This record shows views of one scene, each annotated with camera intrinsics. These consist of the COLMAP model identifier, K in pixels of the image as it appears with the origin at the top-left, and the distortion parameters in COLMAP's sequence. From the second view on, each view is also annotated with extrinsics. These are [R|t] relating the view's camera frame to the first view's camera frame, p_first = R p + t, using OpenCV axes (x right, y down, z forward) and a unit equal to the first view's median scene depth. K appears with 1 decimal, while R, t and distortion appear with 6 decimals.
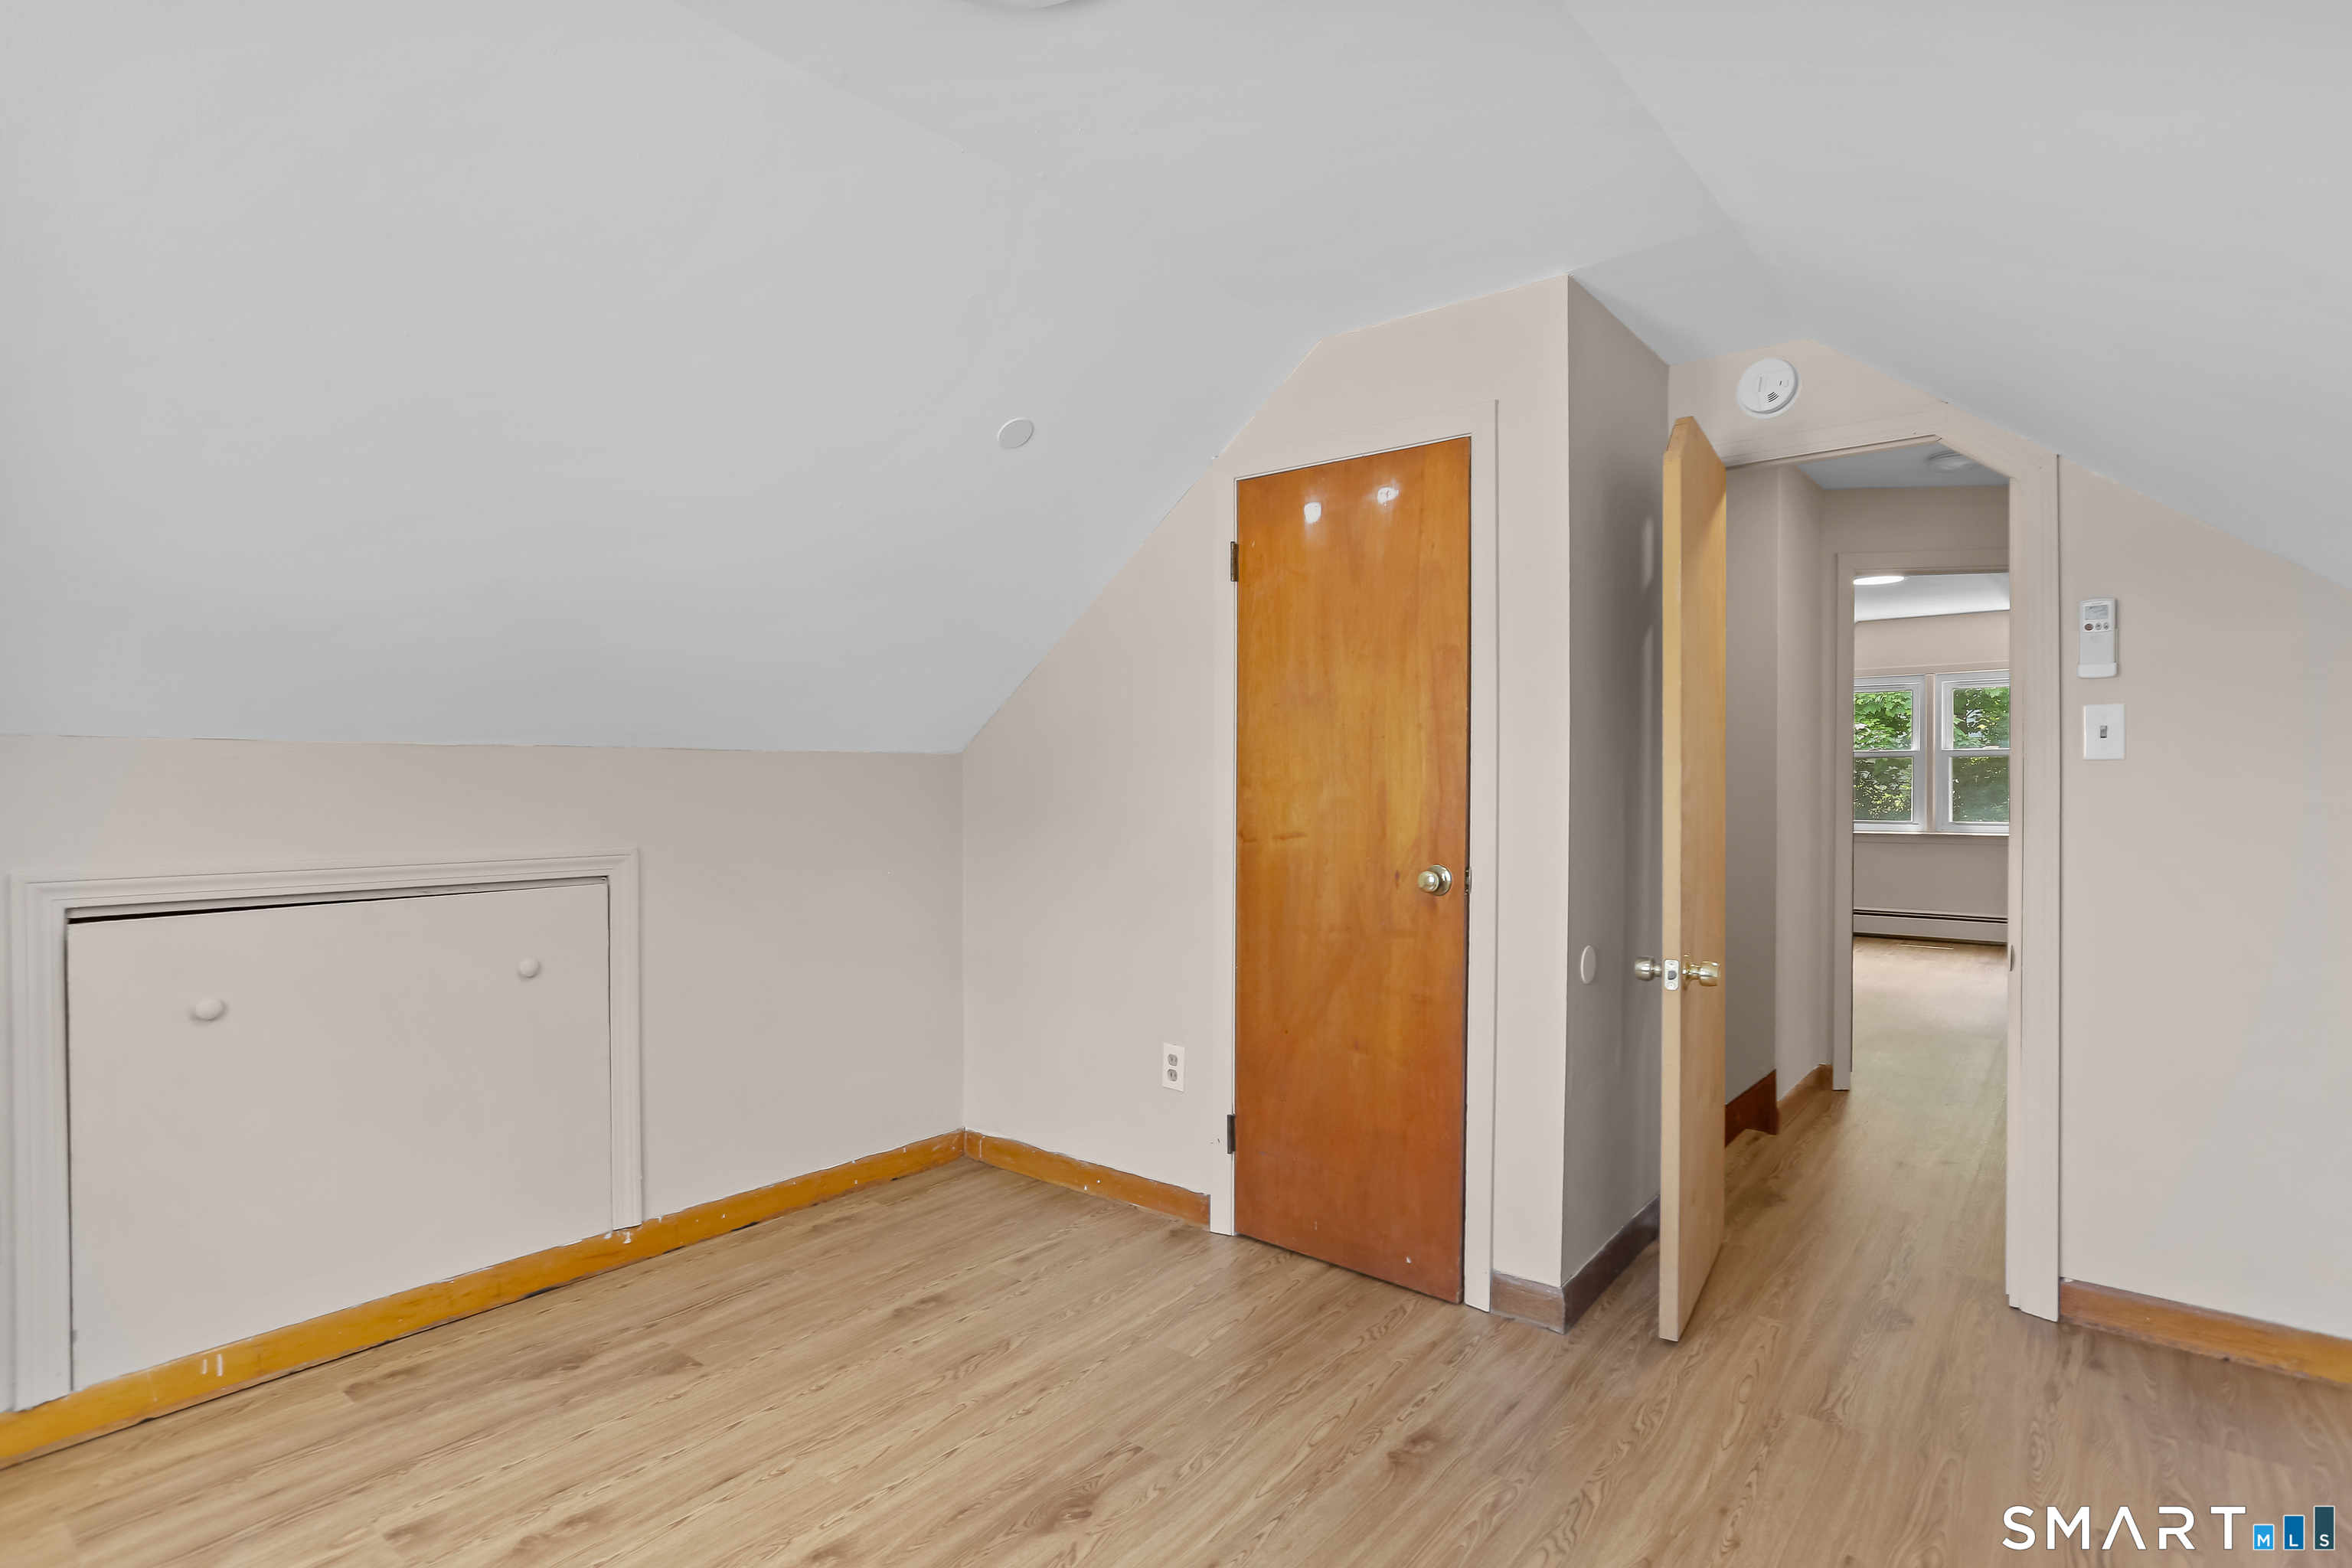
lens RADIAL K [[1142.7, 0, 1188.9], [0, 1142.7, 777.7], [0, 0, 1]] dist [-0.043742, 0.022149]
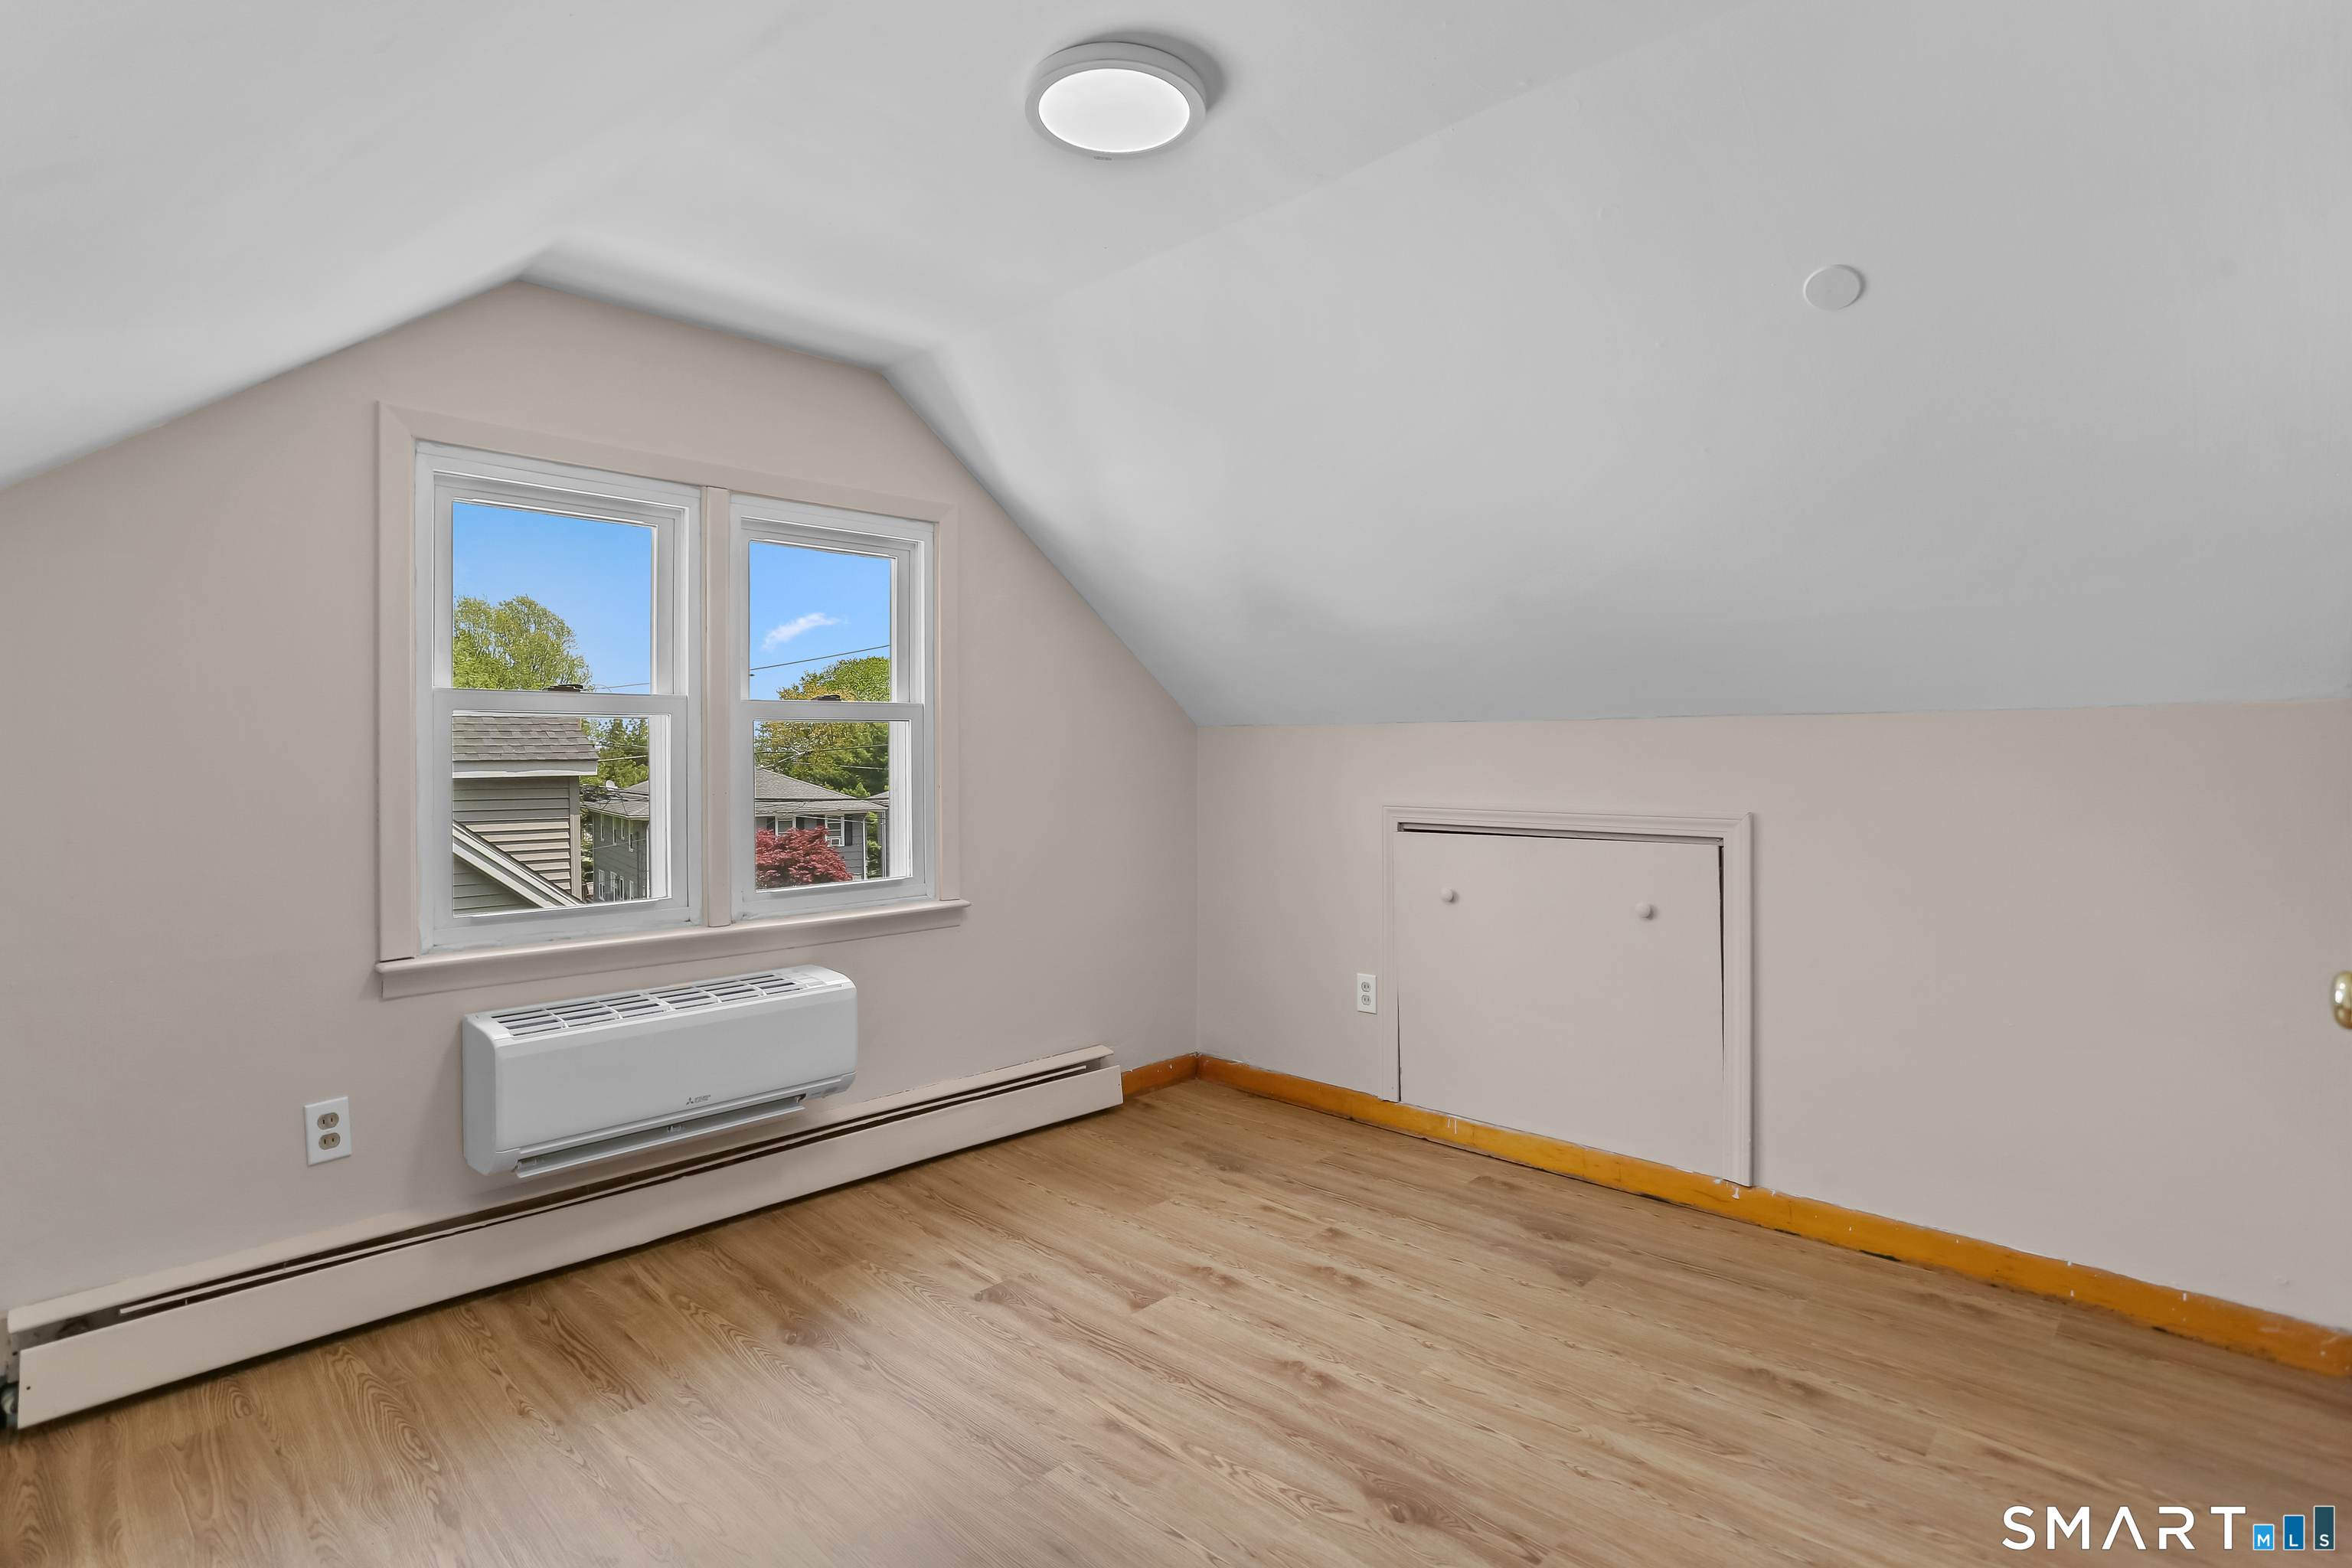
lens RADIAL K [[1142.7, 0, 1187.2], [0, 1142.7, 779.1], [0, 0, 1]] dist [-0.043742, 0.022149]
pose [[-0.062816, 0.026059, -0.997685, 0.674365], [0.003501, 0.999659, 0.025891, 0.004375], [0.998019, -0.001866, -0.062886, 0.700263]]
